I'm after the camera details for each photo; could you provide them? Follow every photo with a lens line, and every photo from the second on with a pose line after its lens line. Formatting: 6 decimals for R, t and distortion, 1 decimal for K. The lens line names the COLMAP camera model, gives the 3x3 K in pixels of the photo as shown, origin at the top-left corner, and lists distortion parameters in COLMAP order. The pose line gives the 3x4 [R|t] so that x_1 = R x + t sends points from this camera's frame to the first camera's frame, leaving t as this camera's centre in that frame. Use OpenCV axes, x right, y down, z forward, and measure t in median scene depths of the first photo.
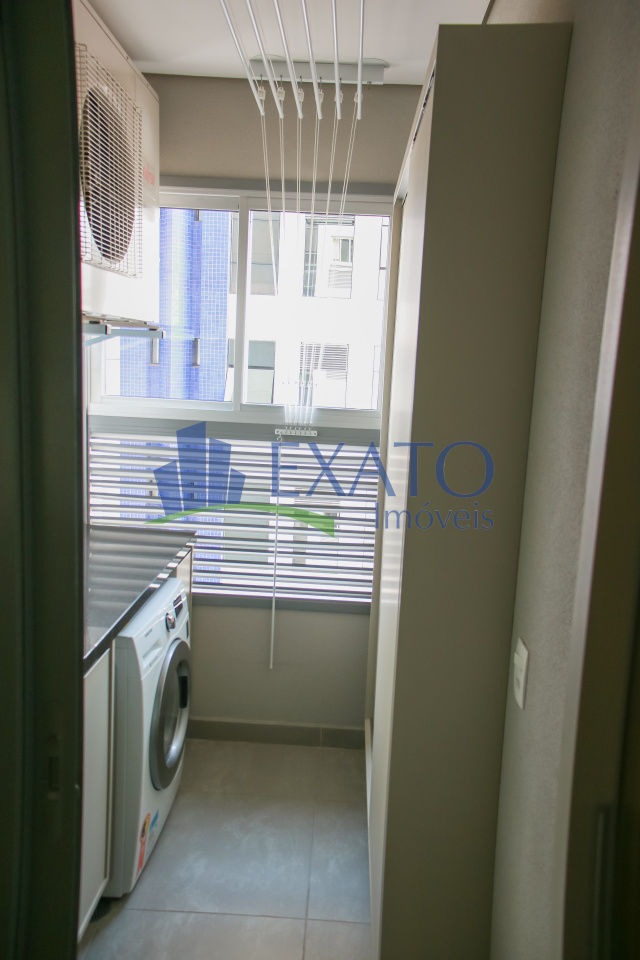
lens RADIAL K [[766.5, 0, 321.0], [0, 766.5, 480.0], [0, 0, 1]] dist [-0.004836, 0.207608]
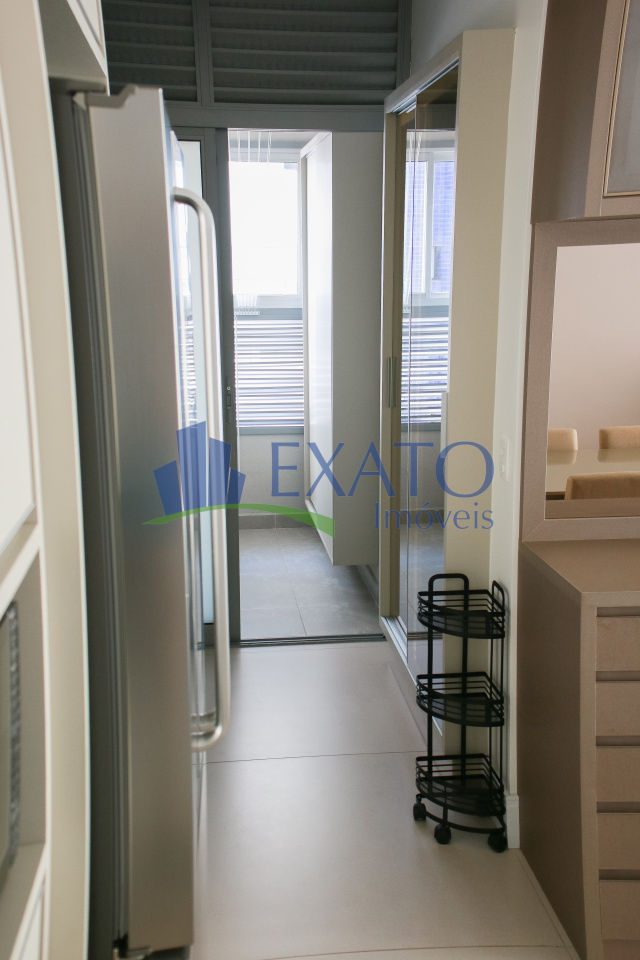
lens RADIAL K [[1080.0, 0, 316.5], [0, 1080.0, 475.7], [0, 0, 1]] dist [0.430220, 0.000000]
pose [[0.988046, -0.078576, 0.132628, -0.223238], [0.072003, 0.995960, 0.053655, 0.164099], [-0.136308, -0.043464, 0.989713, -1.252605]]
